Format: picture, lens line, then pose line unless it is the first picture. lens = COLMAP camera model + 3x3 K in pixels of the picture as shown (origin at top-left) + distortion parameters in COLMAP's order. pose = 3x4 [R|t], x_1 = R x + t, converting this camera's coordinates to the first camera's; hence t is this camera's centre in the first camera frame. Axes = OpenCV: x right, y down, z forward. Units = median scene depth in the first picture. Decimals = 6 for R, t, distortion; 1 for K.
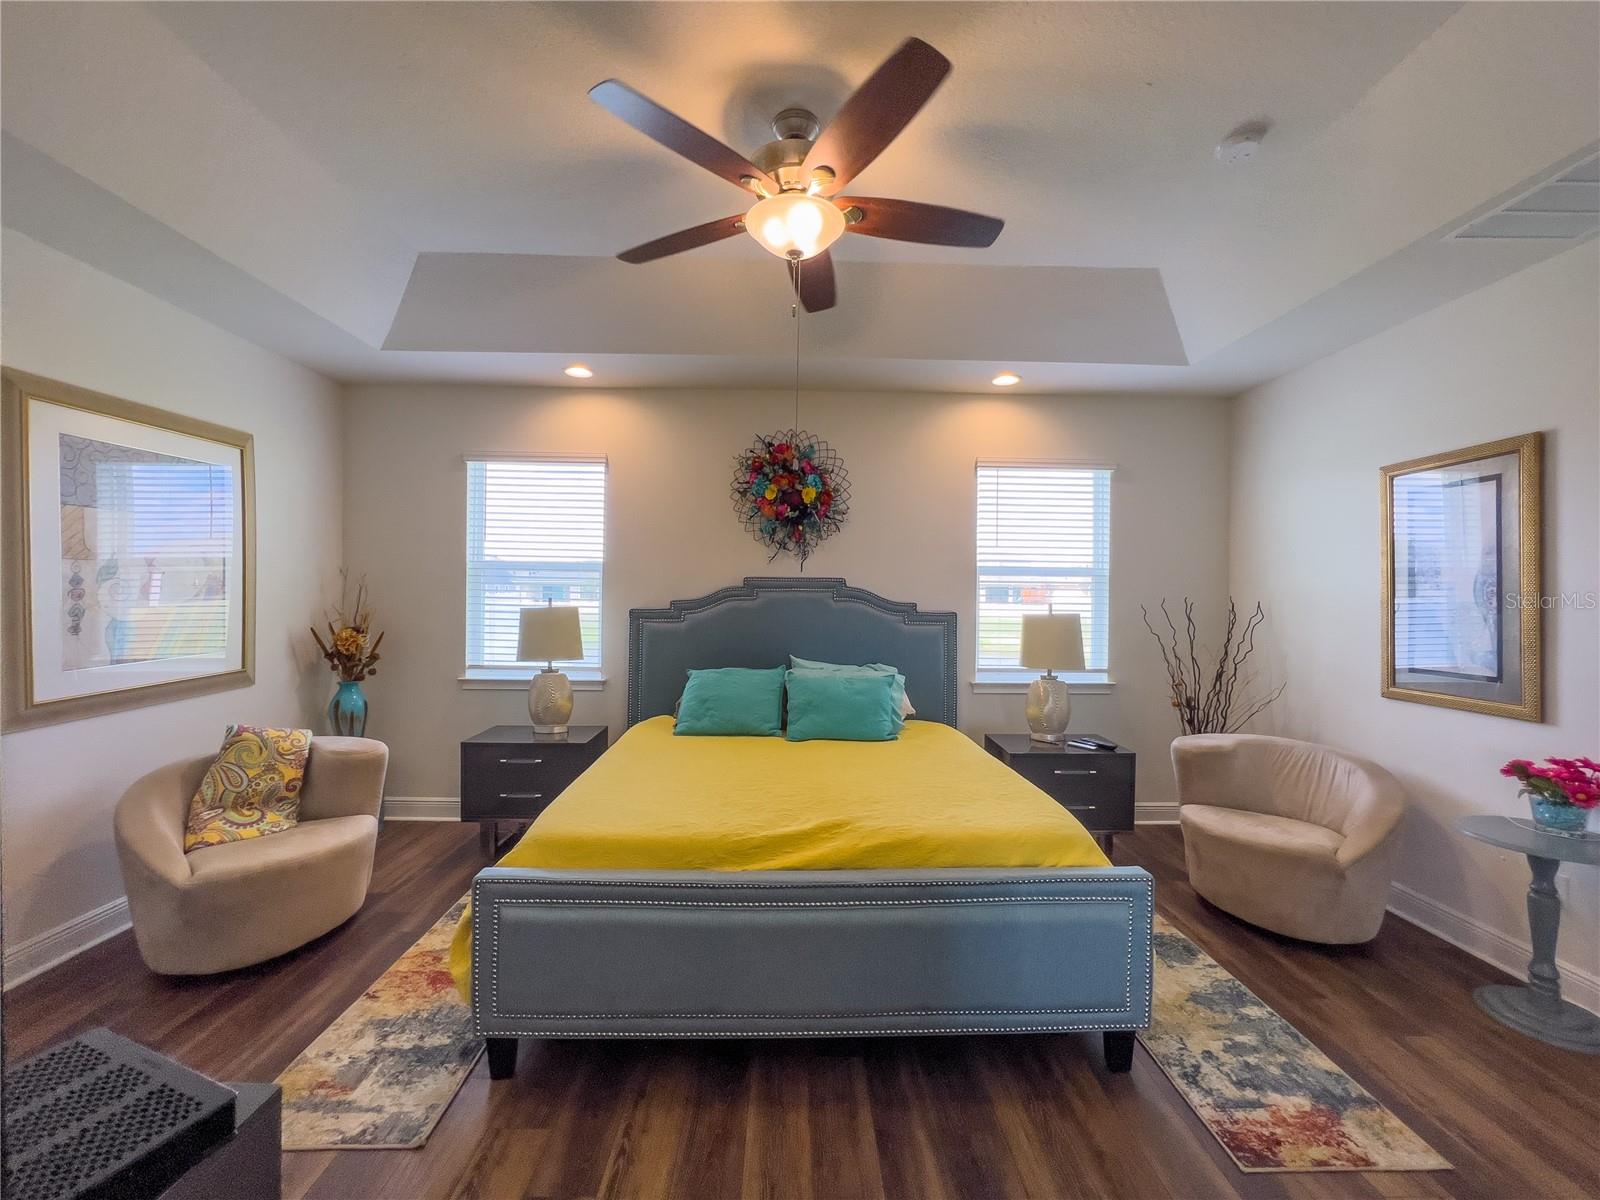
lens RADIAL K [[635.8, 0, 797.0], [0, 635.8, 616.0], [0, 0, 1]] dist [-0.000388, 0.000272]
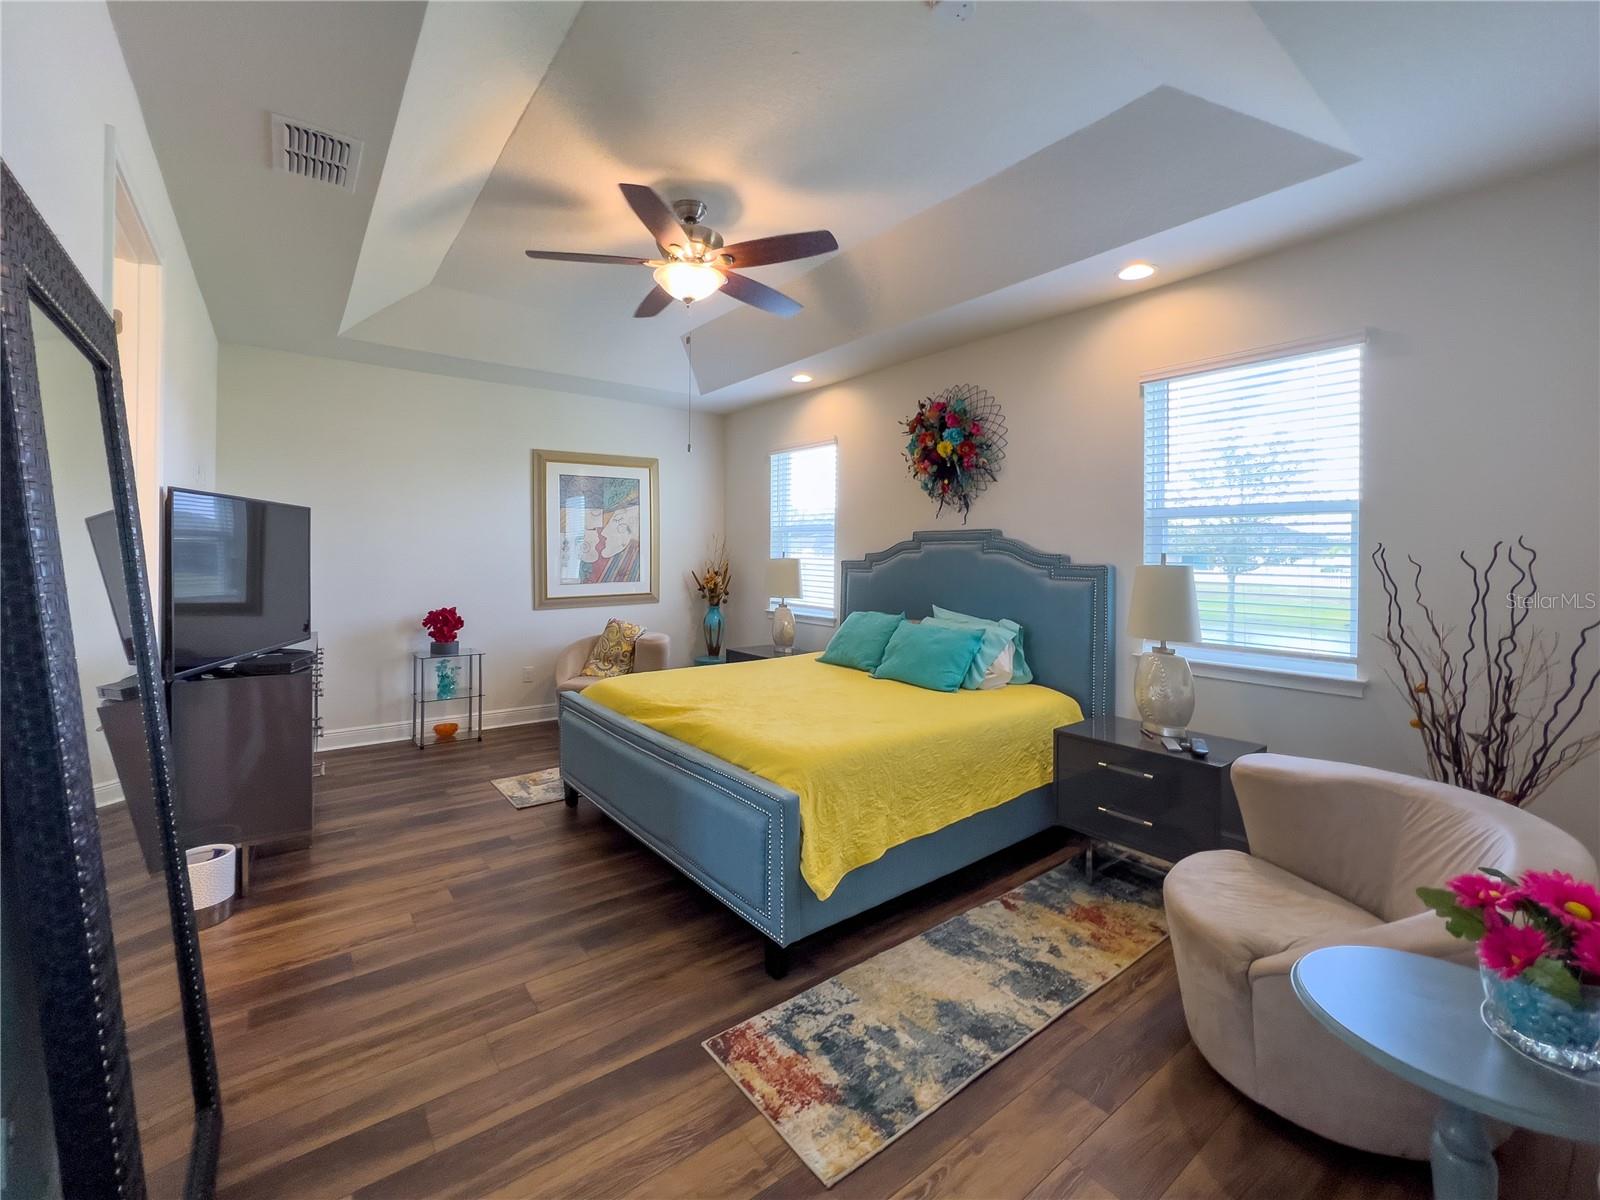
lens RADIAL K [[667.3, 0, 791.7], [0, 667.3, 578.3], [0, 0, 1]] dist [-0.003844, -0.000117]
pose [[0.597751, 0.021780, -0.801386, 0.797306], [-0.029503, 0.999551, 0.005160, 0.021312], [0.801139, 0.020559, 0.598126, 0.191082]]
